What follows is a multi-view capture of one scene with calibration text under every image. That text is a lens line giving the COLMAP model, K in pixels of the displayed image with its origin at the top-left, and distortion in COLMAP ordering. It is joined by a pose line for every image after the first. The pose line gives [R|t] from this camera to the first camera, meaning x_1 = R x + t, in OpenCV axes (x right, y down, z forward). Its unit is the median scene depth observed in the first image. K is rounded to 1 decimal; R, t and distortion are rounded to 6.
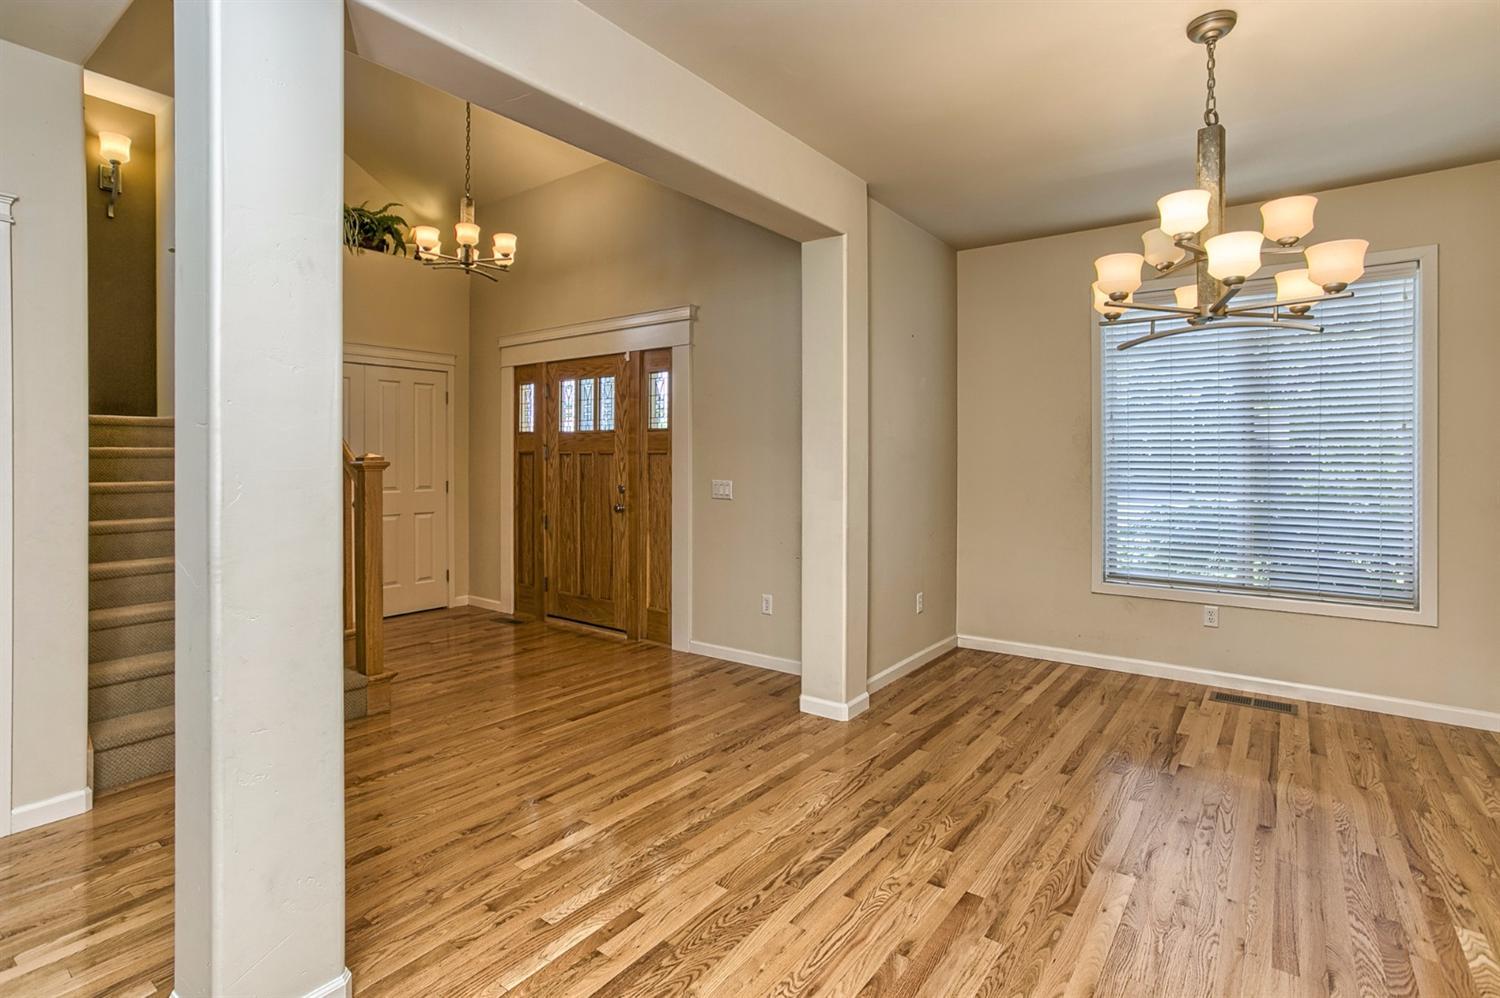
lens RADIAL K [[750.9, 0, 735.0], [0, 750.9, 460.1], [0, 0, 1]] dist [-0.049109, 0.029307]
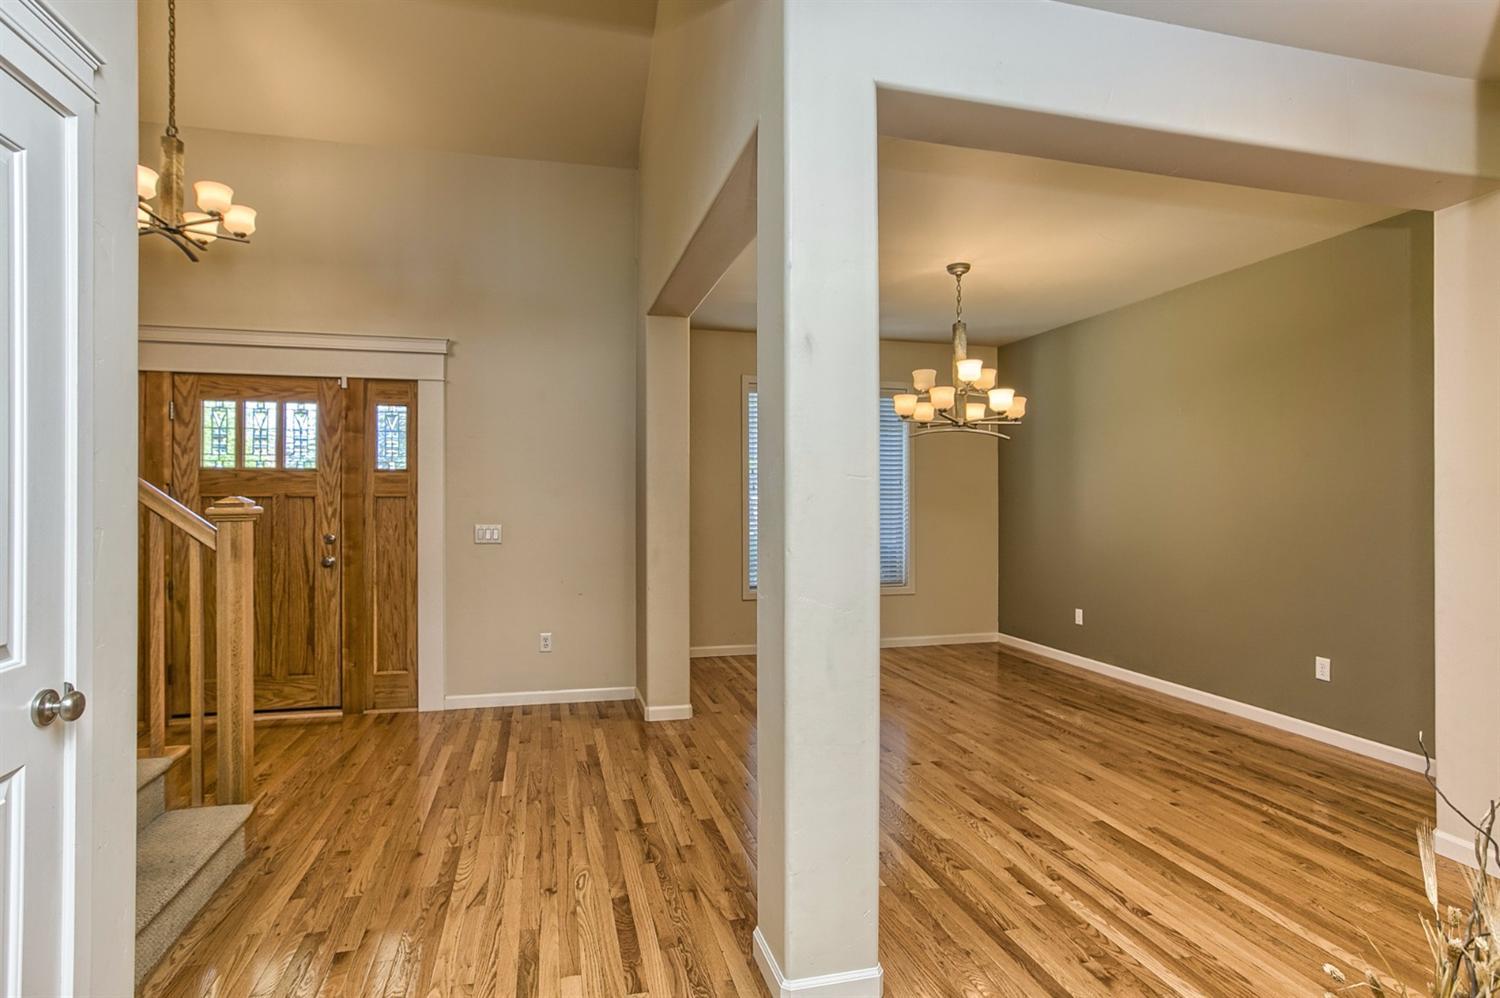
lens RADIAL K [[769.8, 0, 750.0], [0, 769.8, 499.0], [0, 0, 1]] dist [-0.033138, 0.000259]
pose [[0.612503, 0.000121, 0.790468, -0.543731], [0.000751, 0.999999, -0.000736, -0.005291], [-0.790468, 0.001045, 0.612503, 0.106007]]
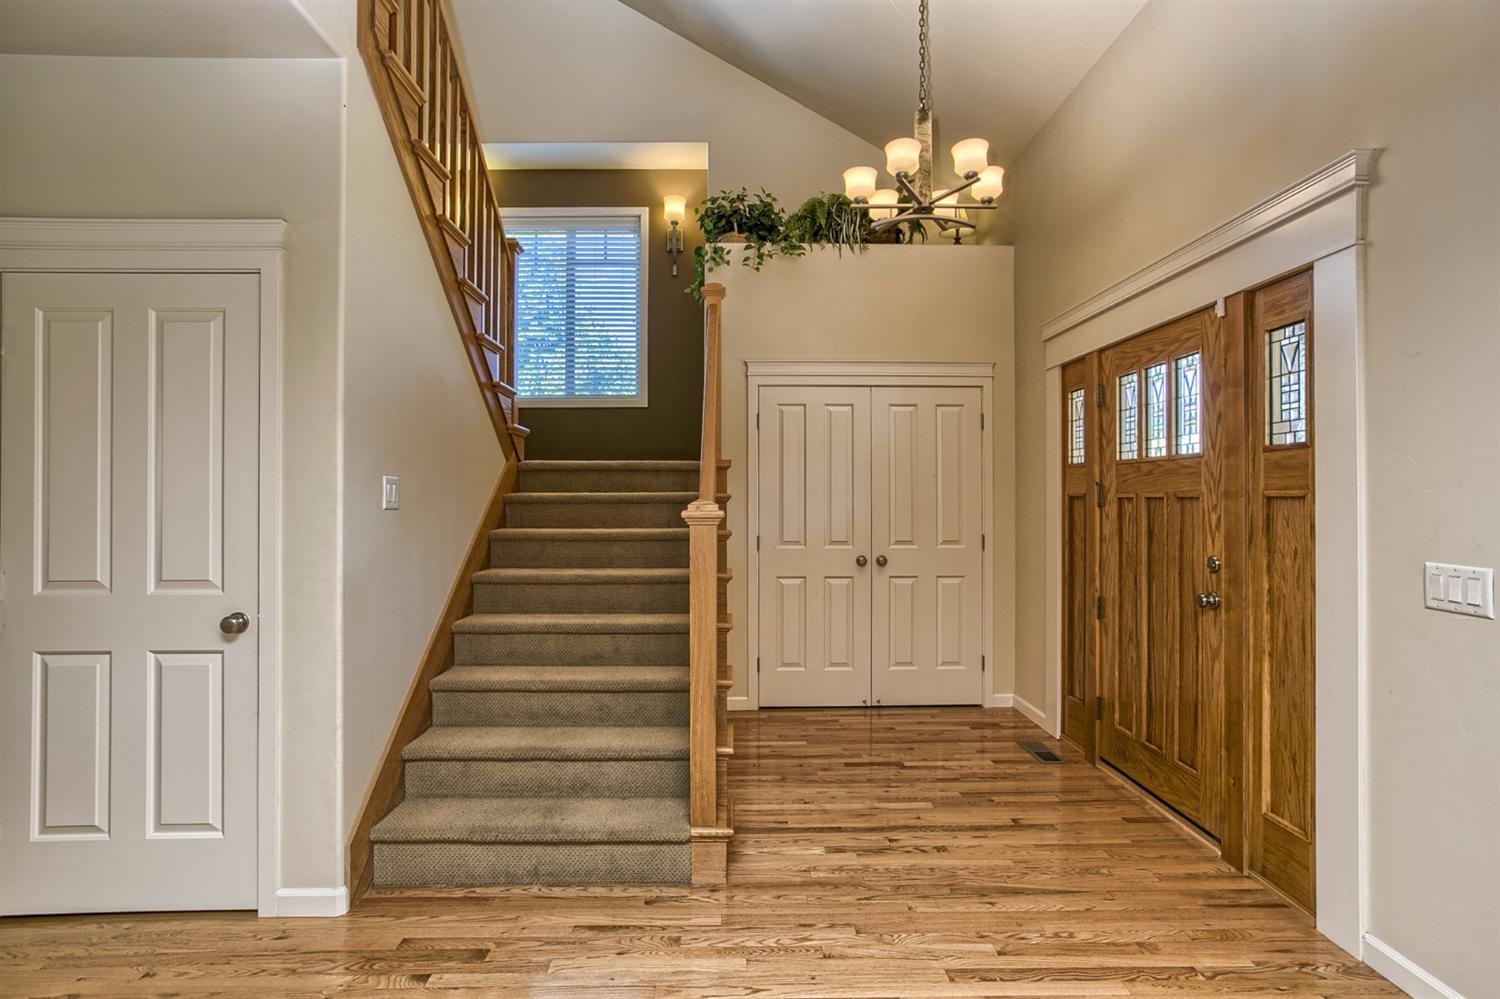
lens RADIAL K [[740.6, 0, 743.5], [0, 740.6, 496.4], [0, 0, 1]] dist [-0.037232, 0.027570]
pose [[0.624384, -0.004583, -0.781104, 0.044074], [-0.002293, 0.999968, -0.007700, -0.004382], [0.781114, 0.006599, 0.624353, 0.429095]]
